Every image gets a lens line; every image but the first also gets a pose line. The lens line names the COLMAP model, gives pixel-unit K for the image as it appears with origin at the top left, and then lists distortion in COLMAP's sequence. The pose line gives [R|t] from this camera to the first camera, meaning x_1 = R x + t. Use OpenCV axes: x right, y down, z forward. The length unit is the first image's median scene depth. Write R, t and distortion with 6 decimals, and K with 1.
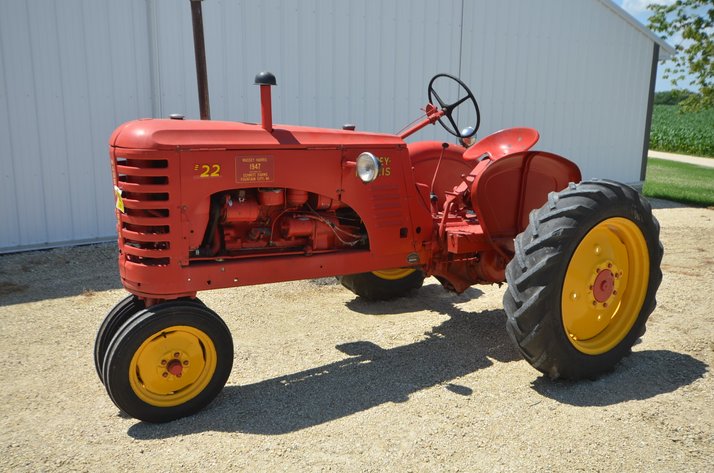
lens RADIAL K [[616.5, 0, 361.6], [0, 616.5, 234.6], [0, 0, 1]] dist [0.013214, 0.016279]
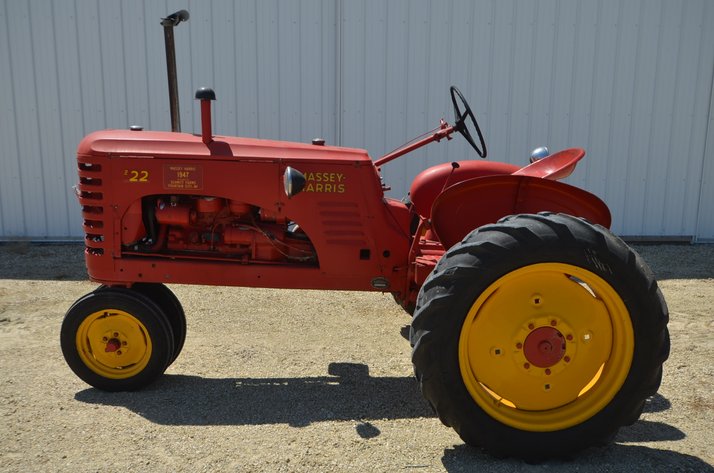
lens RADIAL K [[625.3, 0, 393.4], [0, 625.3, 237.8], [0, 0, 1]] dist [0.015134, 0.004441]
pose [[0.866979, 0.097162, -0.488781, 0.653987], [-0.109289, 0.994003, 0.003740, -0.042024], [0.486213, 0.050176, 0.872399, 0.210935]]
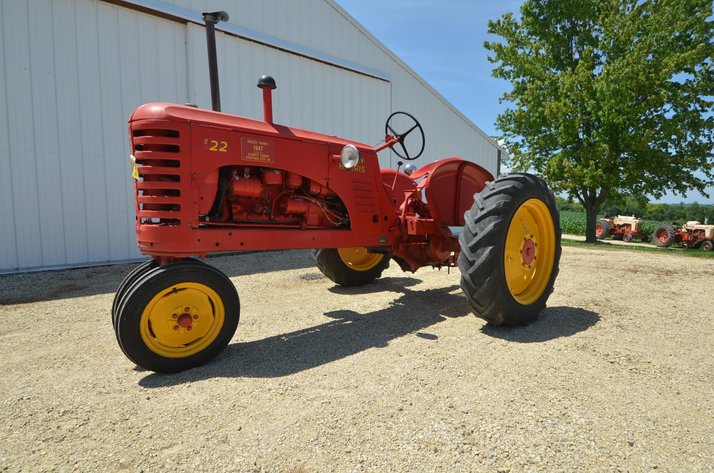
lens RADIAL K [[359.4, 0, 359.6], [0, 359.4, 238.8], [0, 0, 1]] dist [0.001559, -0.001093]
pose [[0.995541, -0.020656, 0.092046, -0.041382], [0.030382, 0.993949, -0.105557, 0.135985], [-0.089308, 0.107883, 0.990144, 0.289798]]
